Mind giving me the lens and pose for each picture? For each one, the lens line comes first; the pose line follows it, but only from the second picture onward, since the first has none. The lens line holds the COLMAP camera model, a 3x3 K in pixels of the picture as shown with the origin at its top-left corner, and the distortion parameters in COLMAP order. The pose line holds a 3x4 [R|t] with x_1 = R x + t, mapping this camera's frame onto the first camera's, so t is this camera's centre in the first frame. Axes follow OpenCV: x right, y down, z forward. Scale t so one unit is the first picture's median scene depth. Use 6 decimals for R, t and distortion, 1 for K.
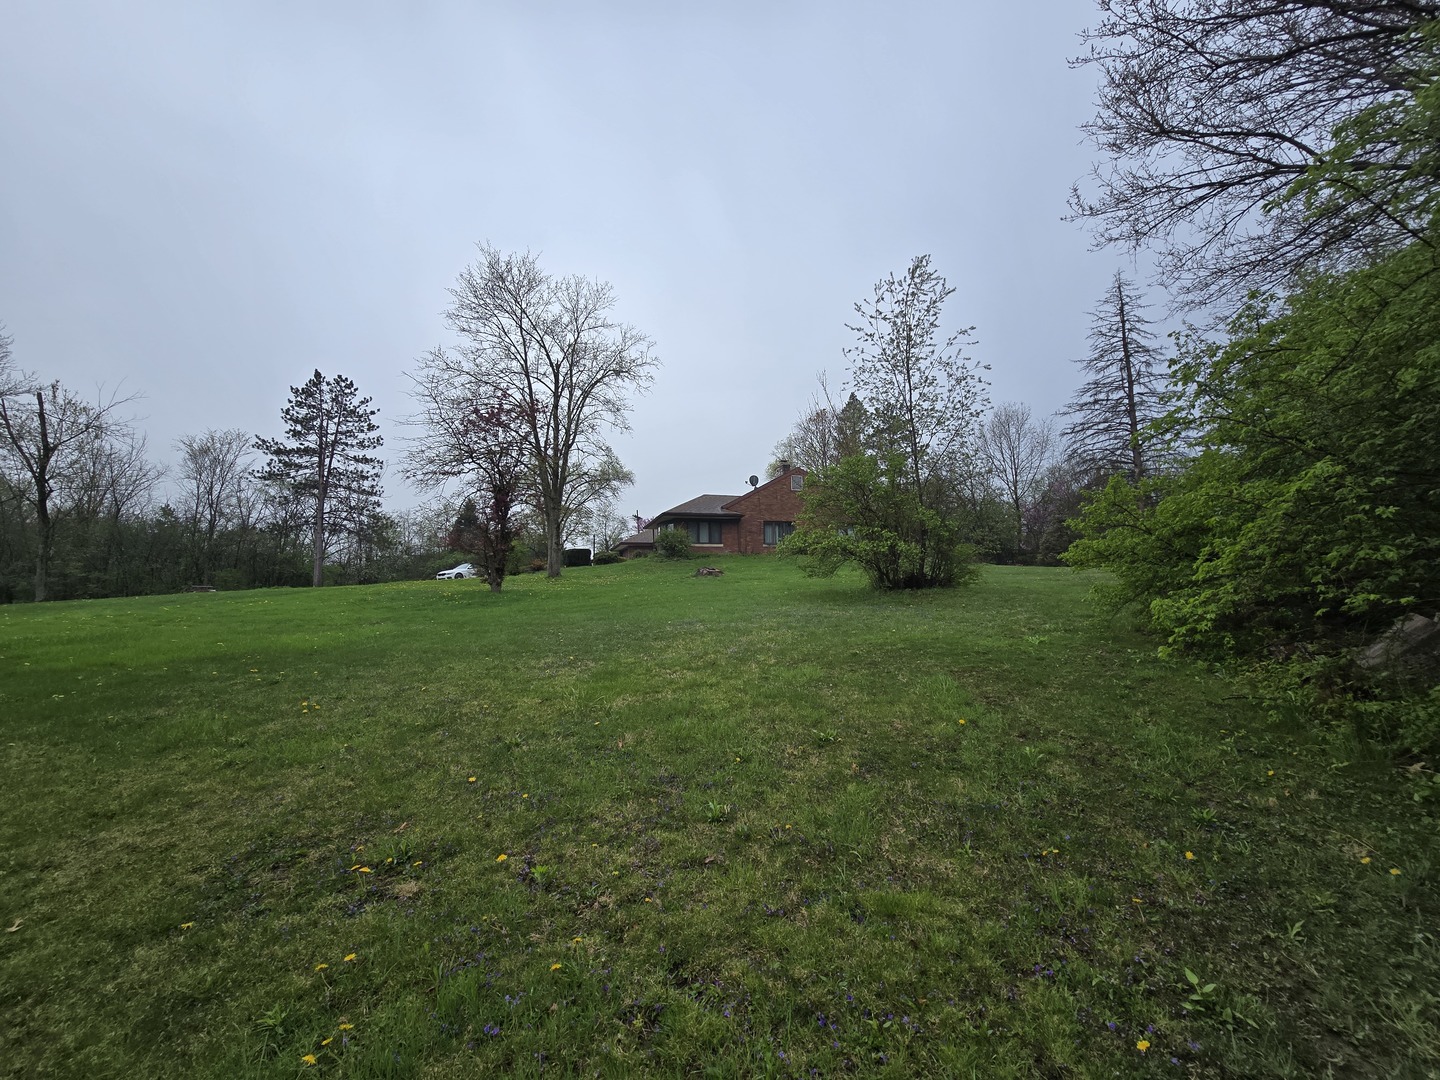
lens RADIAL K [[587.1, 0, 718.4], [0, 587.1, 537.4], [0, 0, 1]] dist [-0.001415, -0.000284]
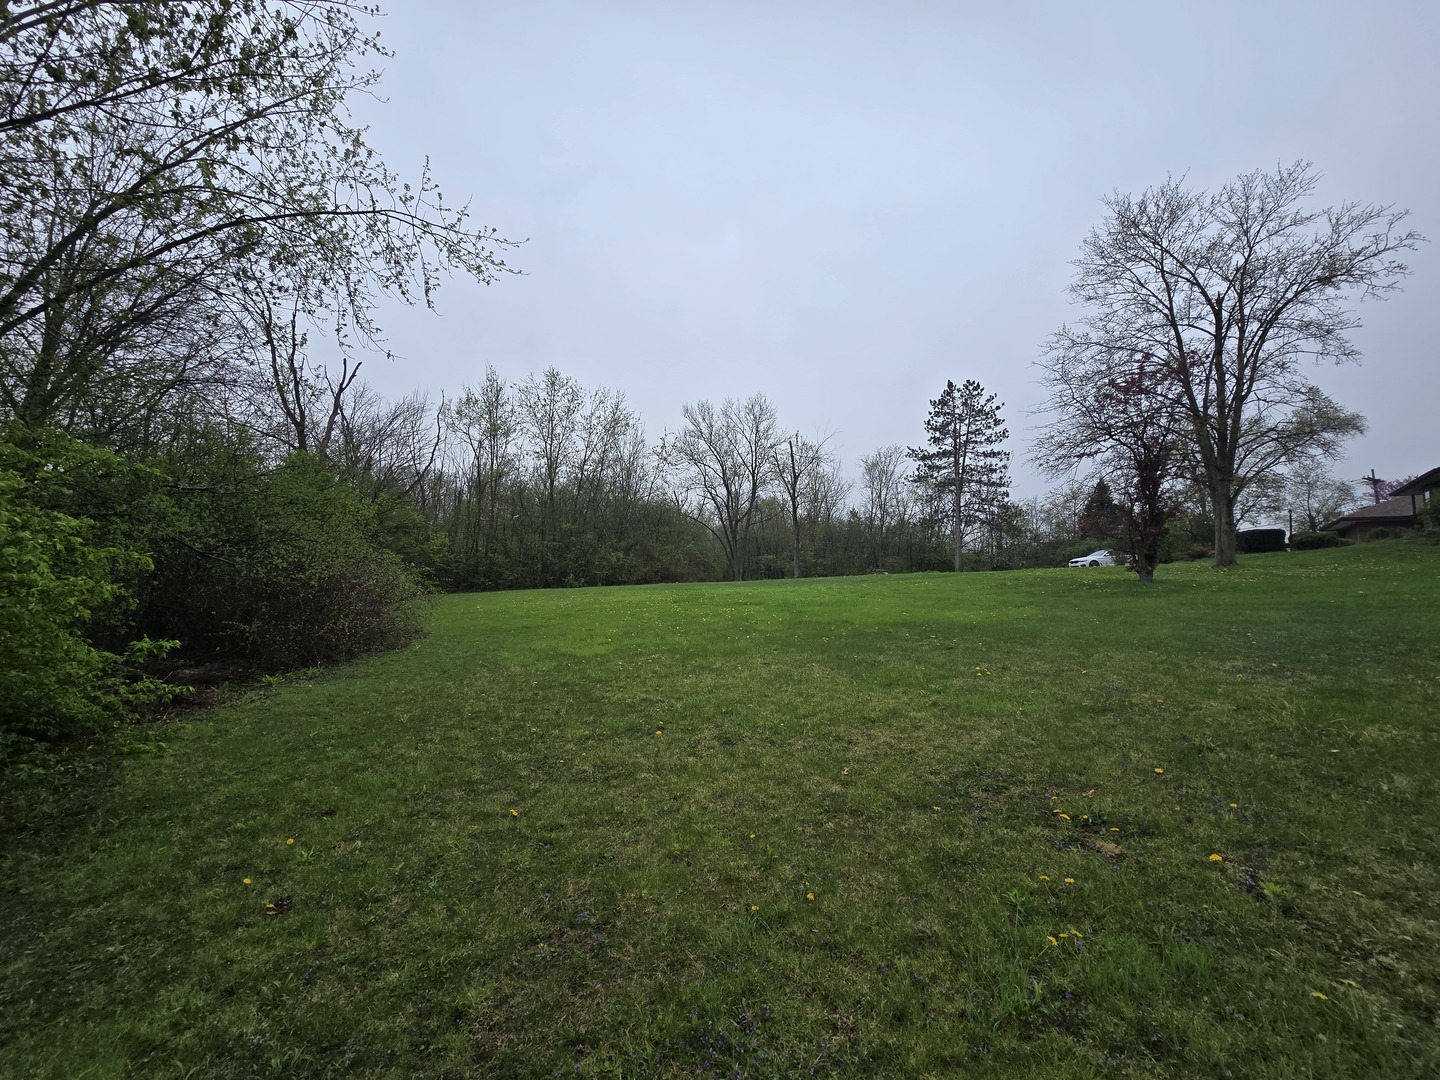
lens RADIAL K [[588.3, 0, 718.0], [0, 588.3, 539.5], [0, 0, 1]] dist [-0.012556, 0.004435]
pose [[0.556671, -0.025252, -0.830349, -0.002988], [0.045358, 0.998971, 0.000029, 0.000470], [0.829494, -0.037679, 0.557244, -0.018388]]
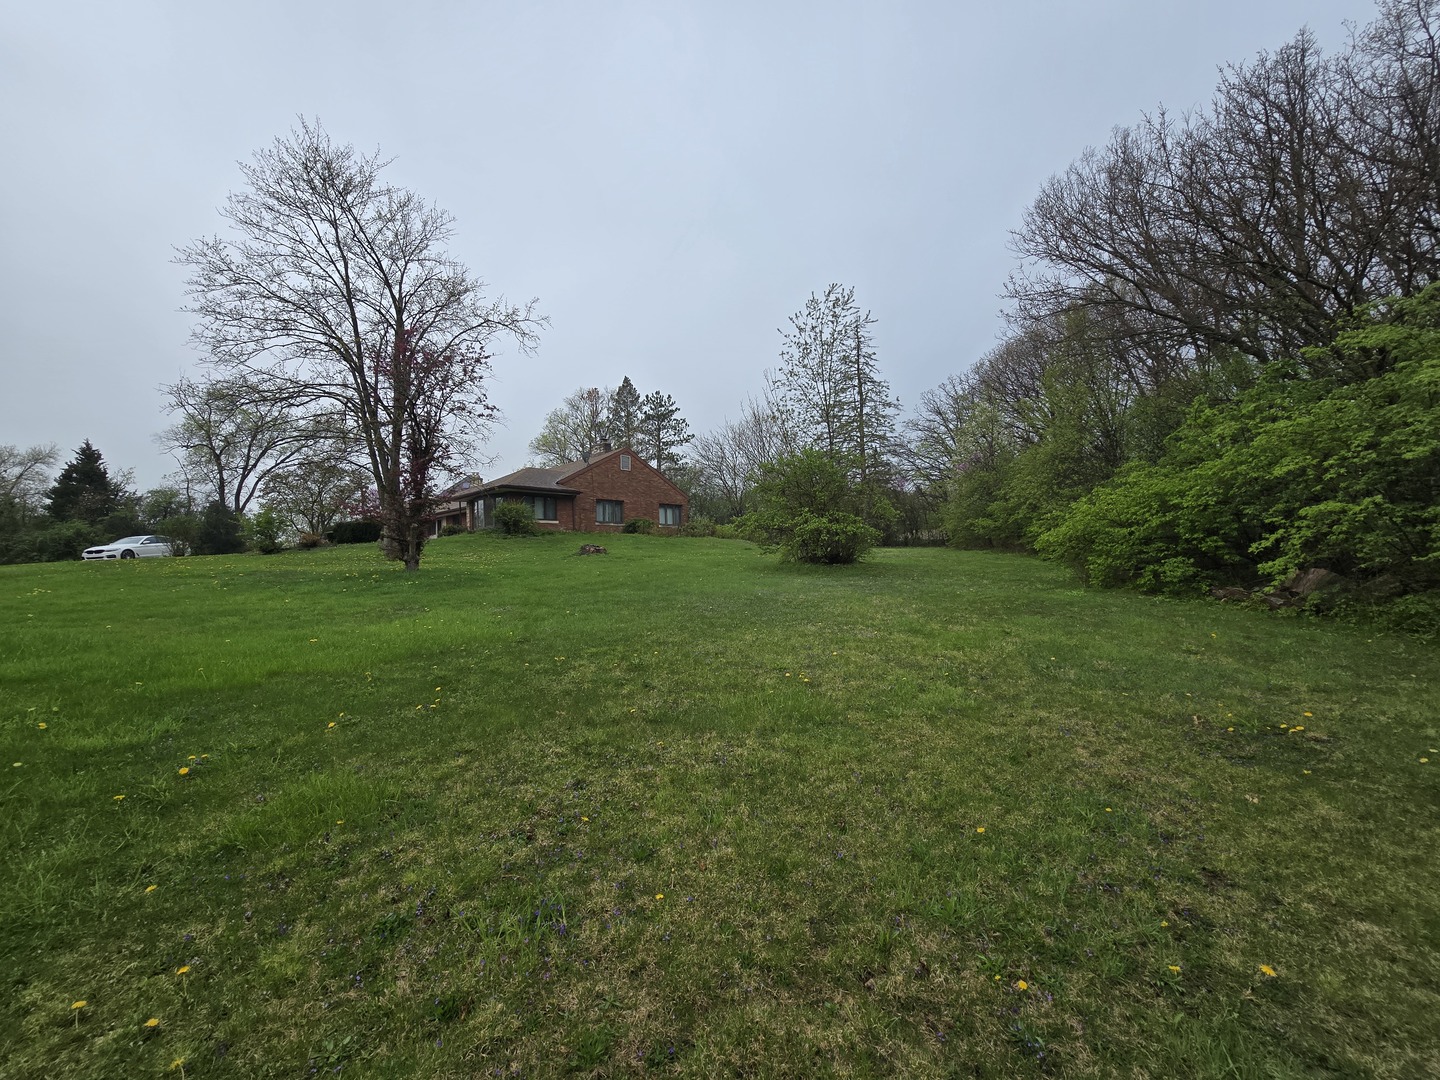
lens RADIAL K [[586.2, 0, 718.5], [0, 586.2, 538.6], [0, 0, 1]] dist [0.000906, 0.000305]
pose [[0.869406, 0.015588, 0.493853, -0.296758], [-0.033143, 0.999091, 0.026812, 0.007246], [-0.492986, -0.039678, 0.869132, 0.043726]]
